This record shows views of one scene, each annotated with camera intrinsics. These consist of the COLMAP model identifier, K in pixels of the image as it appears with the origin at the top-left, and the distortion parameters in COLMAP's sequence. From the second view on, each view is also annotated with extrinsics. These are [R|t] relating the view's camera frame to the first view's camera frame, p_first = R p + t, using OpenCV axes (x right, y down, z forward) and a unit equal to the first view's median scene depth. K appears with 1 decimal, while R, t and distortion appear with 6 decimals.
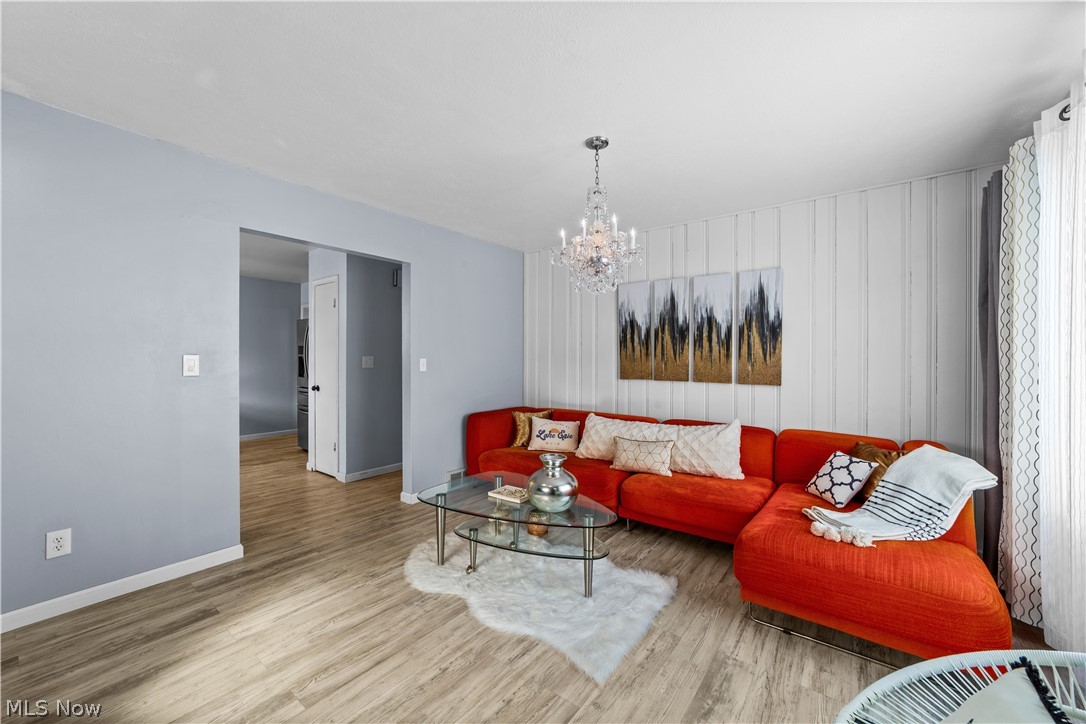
lens RADIAL K [[424.4, 0, 519.1], [0, 424.4, 358.1], [0, 0, 1]] dist [-0.016140, 0.006278]
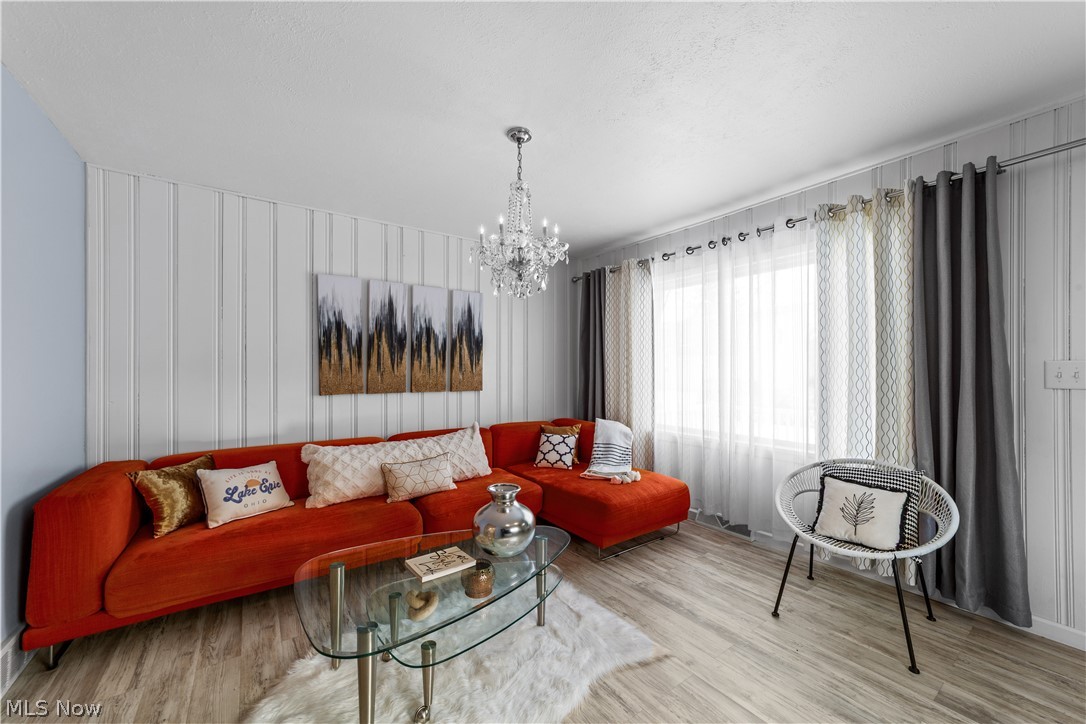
lens RADIAL K [[424.4, 0, 539.9], [0, 424.4, 360.6], [0, 0, 1]] dist [-0.016140, 0.006278]
pose [[0.267827, 0.009020, 0.963425, -0.465512], [-0.000211, 0.999957, -0.009303, -0.008055], [-0.963467, 0.002289, 0.267818, 0.466017]]
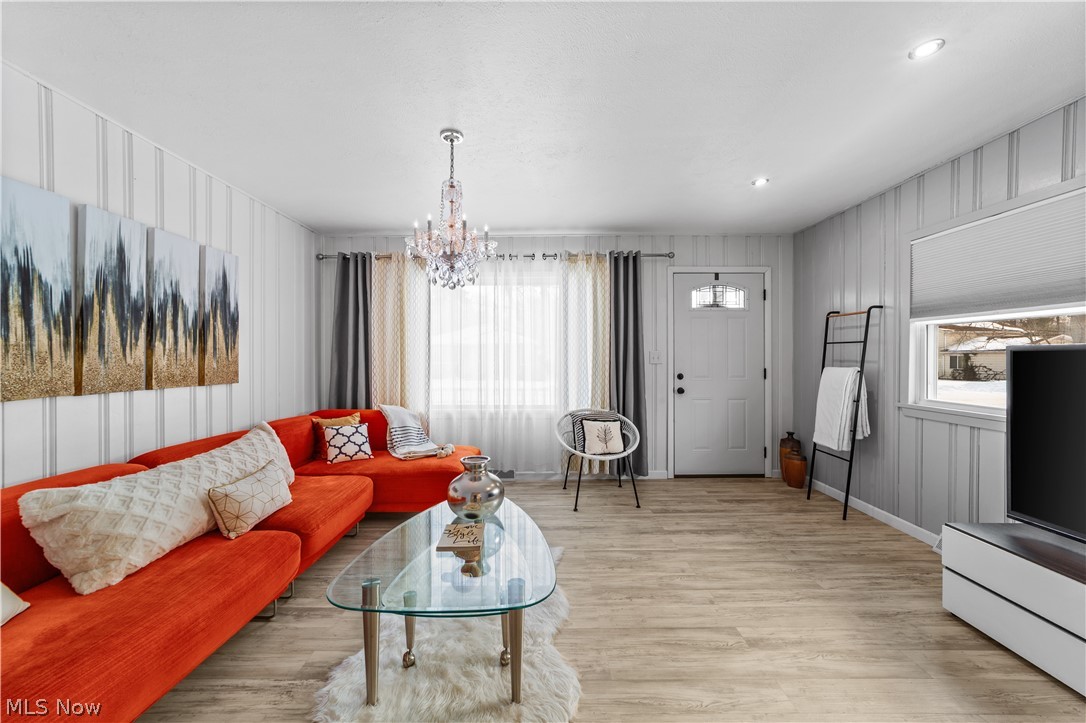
lens RADIAL K [[424.4, 0, 545.9], [0, 424.4, 350.1], [0, 0, 1]] dist [-0.016140, 0.006278]
pose [[-0.640946, 0.005764, 0.767564, -0.483796], [-0.005051, 0.999918, -0.011727, 0.000518], [-0.767569, -0.011394, -0.640865, 0.975905]]
